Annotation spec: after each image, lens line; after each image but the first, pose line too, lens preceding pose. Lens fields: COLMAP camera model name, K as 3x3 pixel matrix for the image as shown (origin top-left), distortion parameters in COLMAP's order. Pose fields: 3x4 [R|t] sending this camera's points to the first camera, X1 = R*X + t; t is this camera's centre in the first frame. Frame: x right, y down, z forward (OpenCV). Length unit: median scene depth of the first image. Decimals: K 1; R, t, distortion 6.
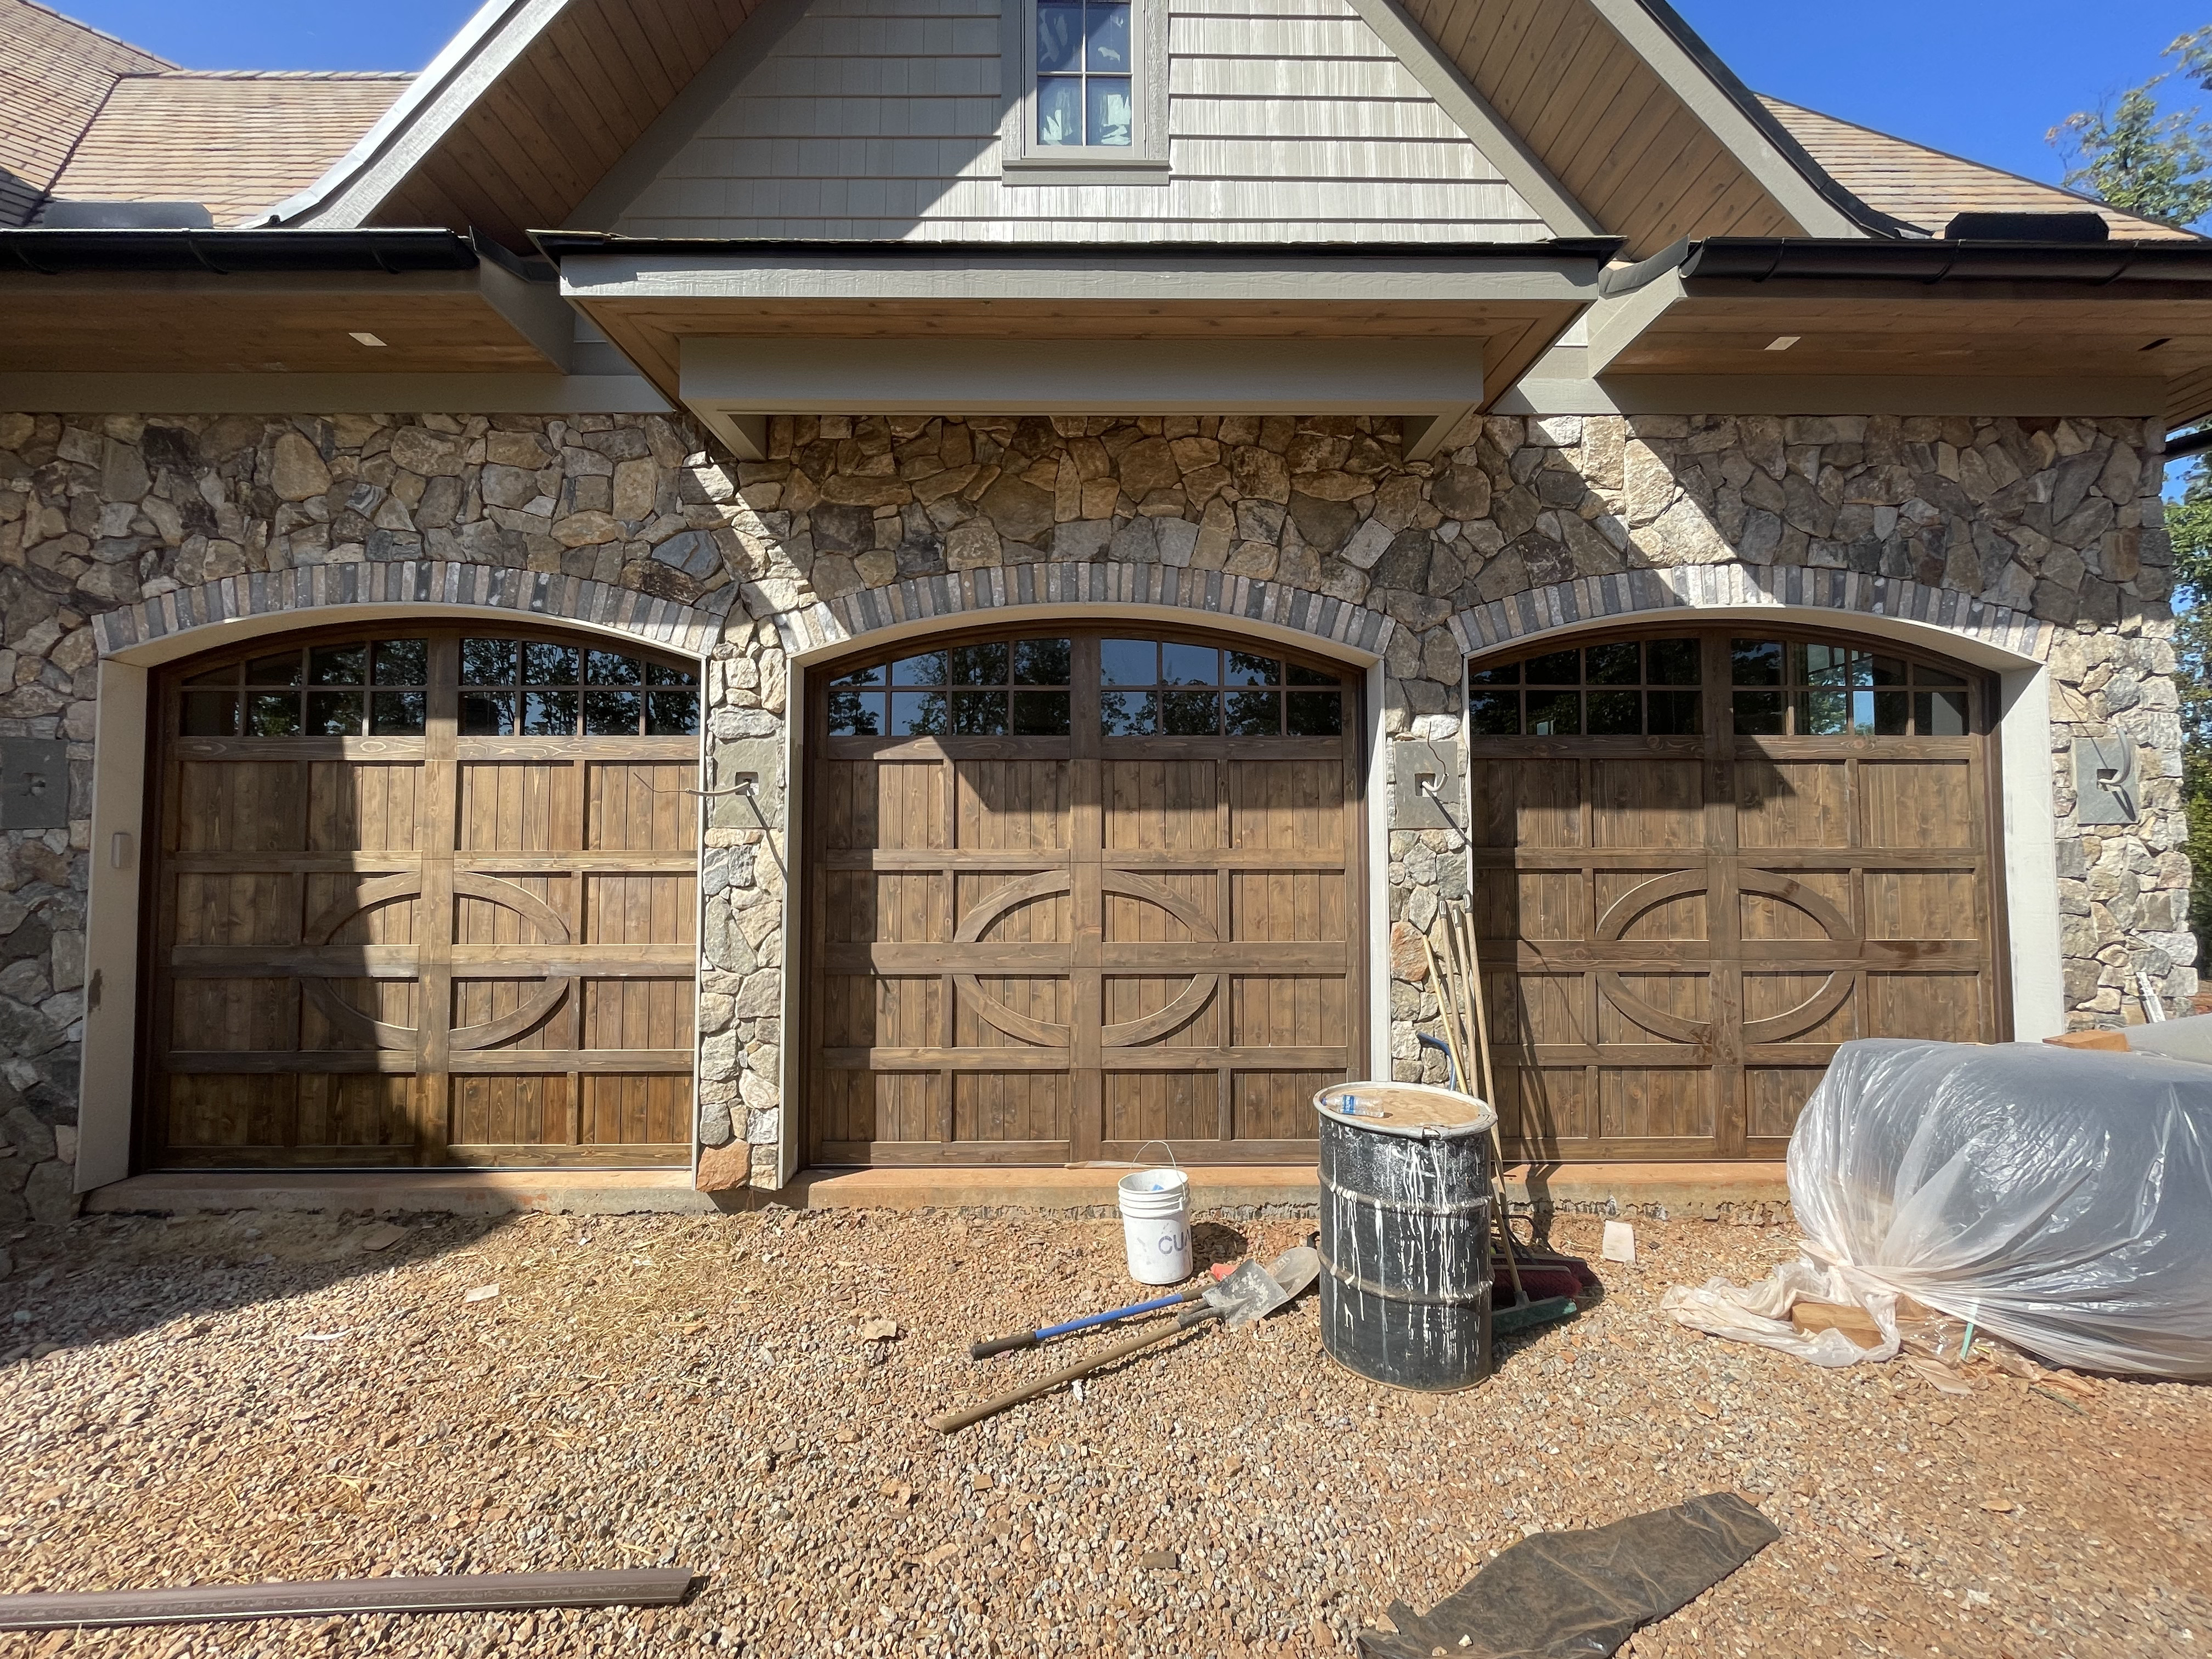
lens RADIAL K [[898.3, 0, 1097.9], [0, 898.3, 834.2], [0, 0, 1]] dist [-0.002745, -0.000093]
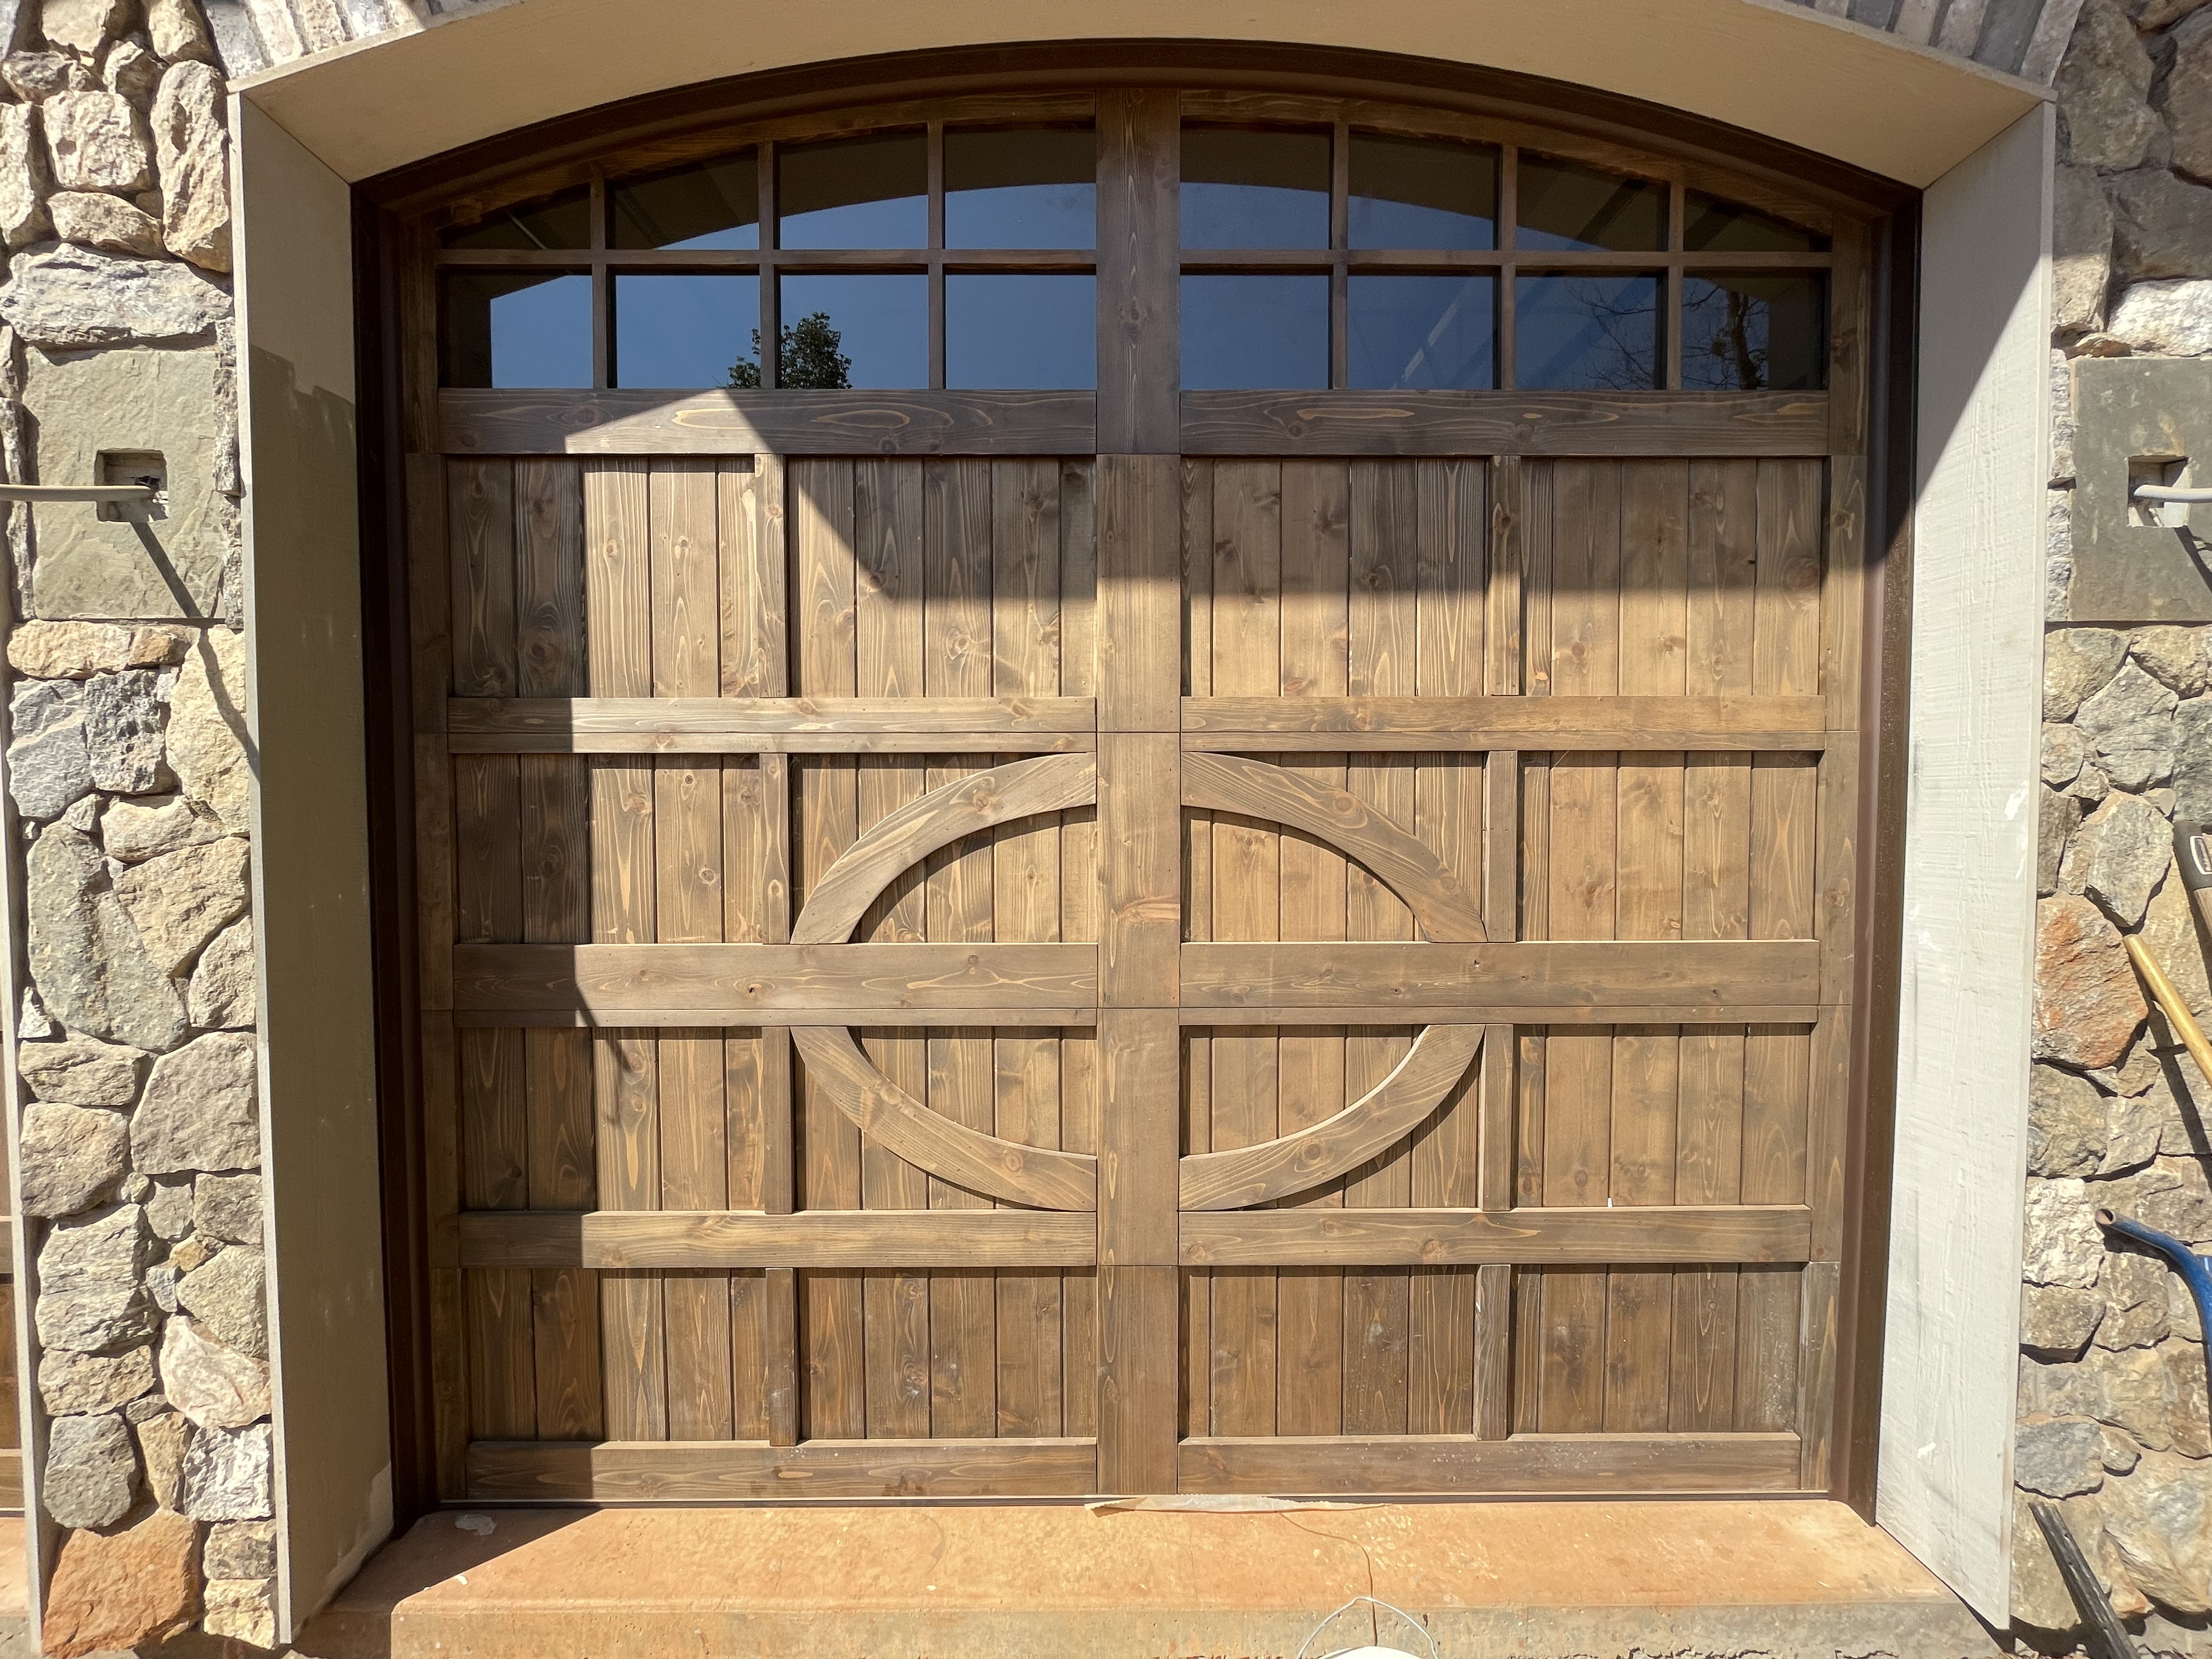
lens RADIAL K [[898.3, 0, 1103.9], [0, 898.3, 831.7], [0, 0, 1]] dist [-0.002745, -0.000093]
pose [[0.999999, -0.000634, 0.000940, -0.028735], [0.000563, 0.997312, 0.073266, 0.045296], [-0.000984, -0.073266, 0.997312, 0.624233]]
